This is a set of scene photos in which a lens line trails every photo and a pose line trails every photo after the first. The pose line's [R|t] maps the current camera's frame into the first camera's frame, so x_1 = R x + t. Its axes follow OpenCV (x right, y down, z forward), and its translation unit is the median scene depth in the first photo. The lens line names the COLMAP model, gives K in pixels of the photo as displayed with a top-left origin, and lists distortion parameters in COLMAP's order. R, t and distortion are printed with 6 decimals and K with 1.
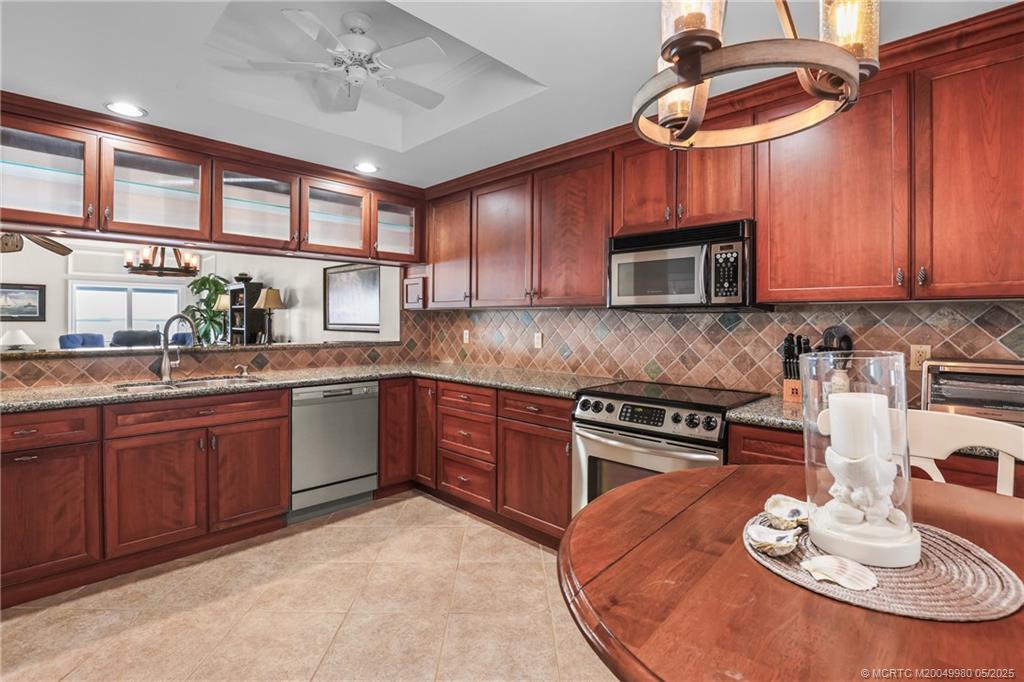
lens RADIAL K [[482.6, 0, 520.0], [0, 482.6, 321.5], [0, 0, 1]] dist [-0.025275, 0.000596]
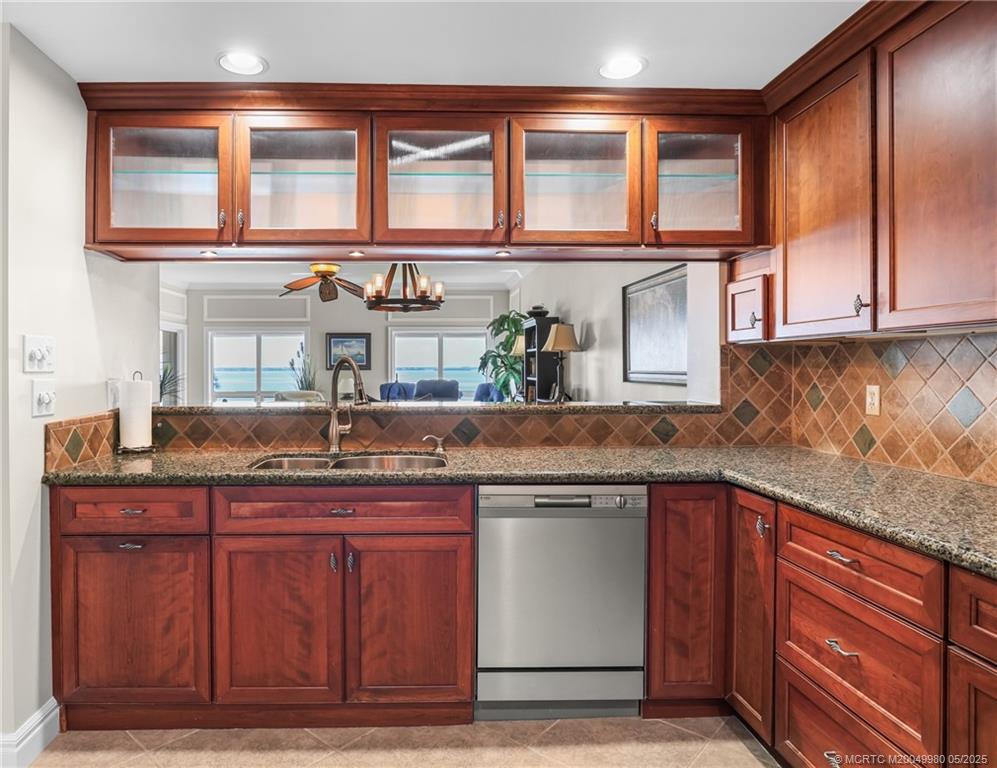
lens RADIAL K [[617.4, 0, 428.9], [0, 617.4, 370.7], [0, 0, 1]] dist [-0.024740, 0.007253]
pose [[0.702668, -0.002420, -0.711514, 0.001015], [0.003358, 0.999994, -0.000085, 0.004471], [0.711510, -0.002329, 0.702672, 0.438966]]
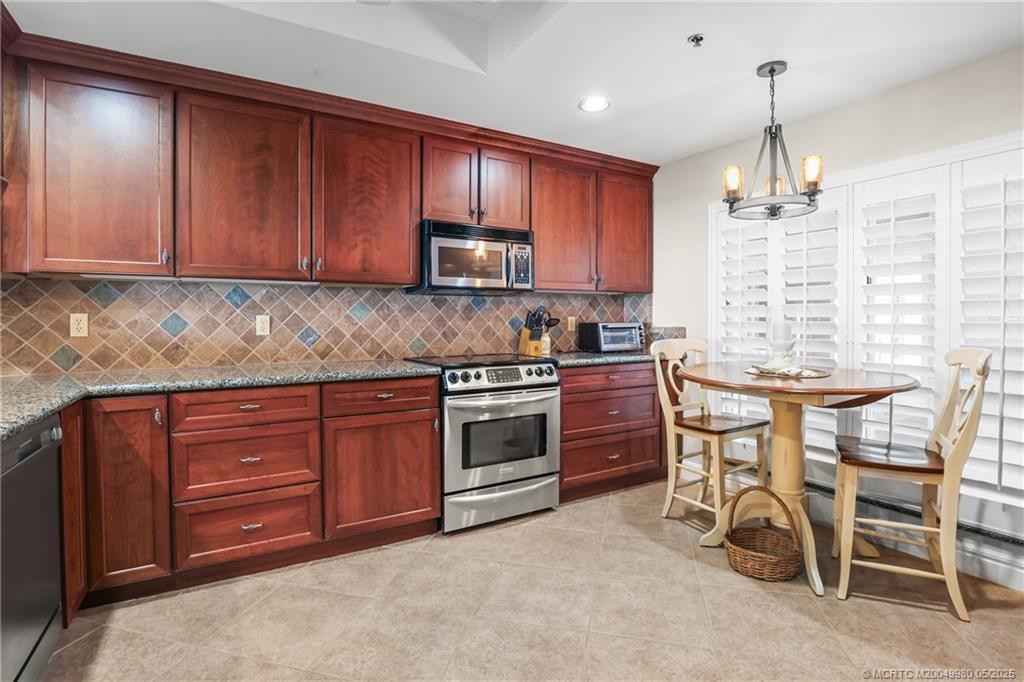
lens RADIAL K [[482.6, 0, 513.7], [0, 482.6, 326.5], [0, 0, 1]] dist [-0.025275, 0.000596]
pose [[0.274956, -0.020997, 0.961227, -0.698653], [0.005047, 0.999779, 0.020395, 0.033312], [-0.961443, -0.000757, 0.275002, 0.483720]]
